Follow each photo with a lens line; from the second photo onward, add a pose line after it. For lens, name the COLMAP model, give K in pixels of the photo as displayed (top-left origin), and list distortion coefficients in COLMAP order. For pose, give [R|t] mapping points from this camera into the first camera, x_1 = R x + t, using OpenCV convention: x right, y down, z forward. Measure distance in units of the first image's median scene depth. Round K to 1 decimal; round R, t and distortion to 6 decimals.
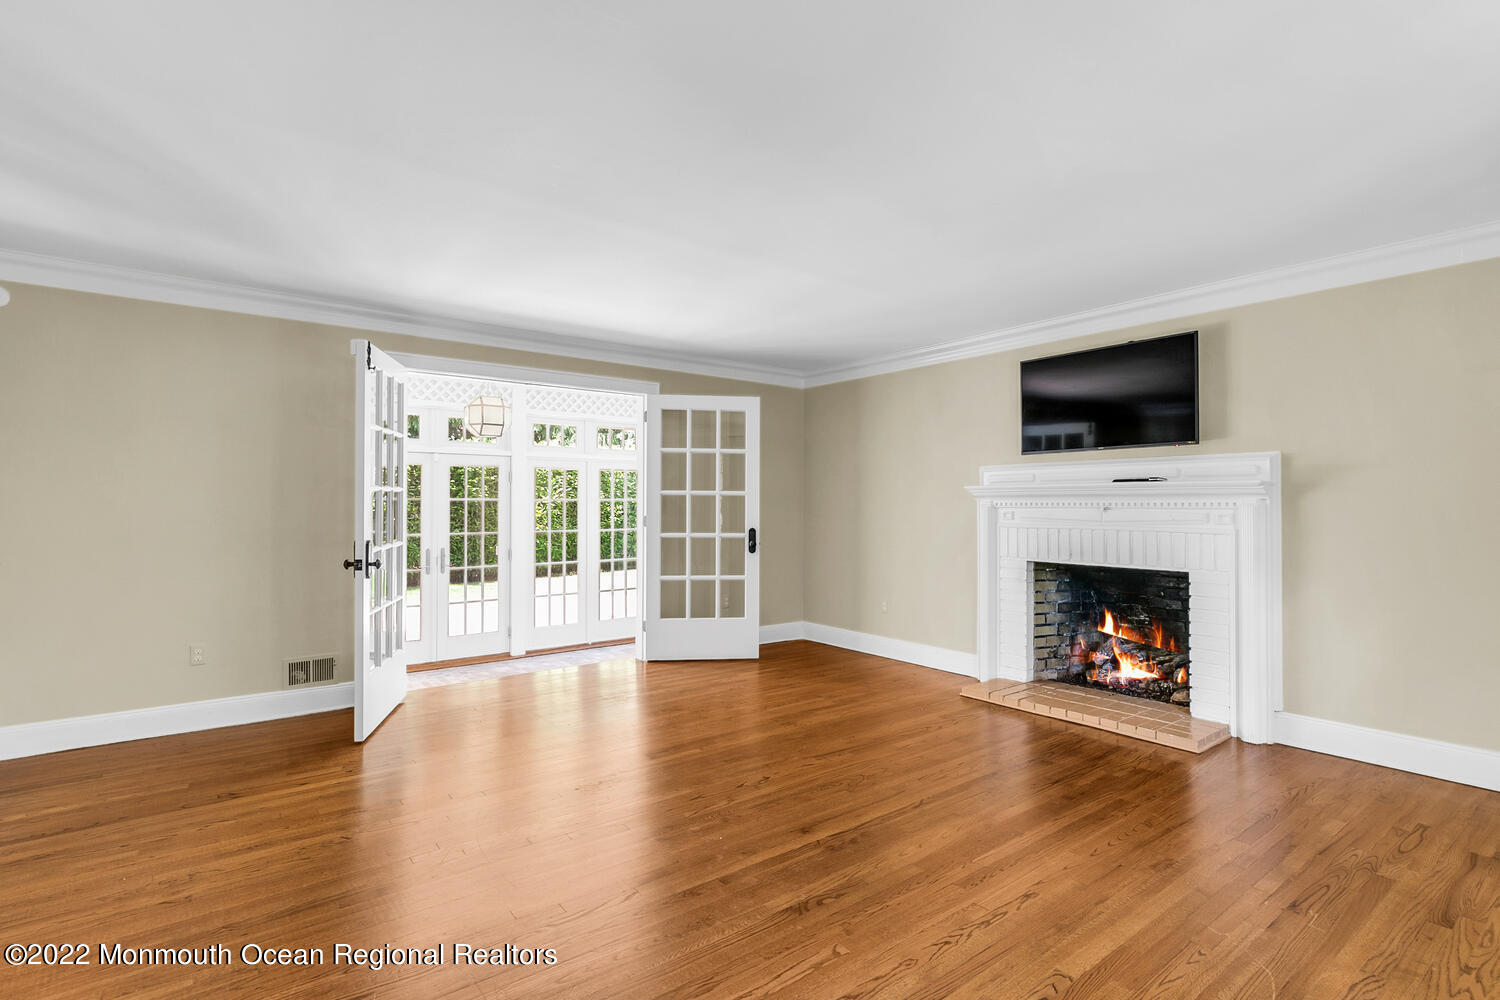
lens RADIAL K [[718.3, 0, 750.0], [0, 718.3, 500.0], [0, 0, 1]] dist [0.000463, -0.001033]
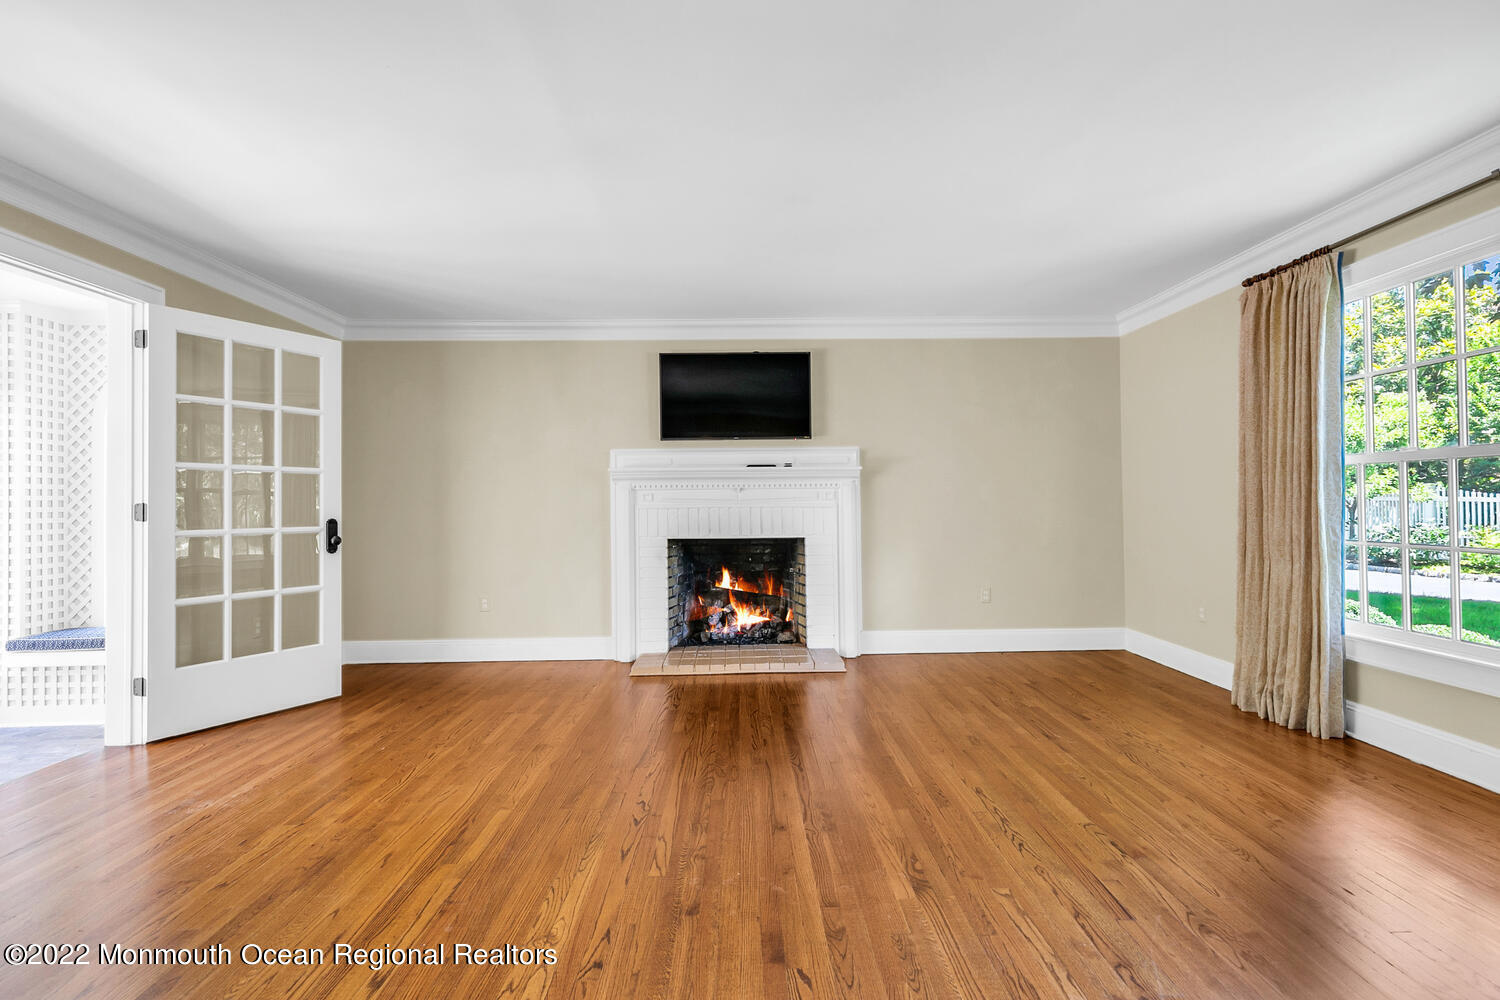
lens RADIAL K [[683.5, 0, 750.0], [0, 683.5, 500.0], [0, 0, 1]] dist [0.008112, -0.000286]
pose [[0.593895, -0.005948, 0.804521, -0.361724], [0.004610, 0.999981, 0.003989, 0.022608], [-0.804529, 0.001340, 0.593911, 0.288310]]
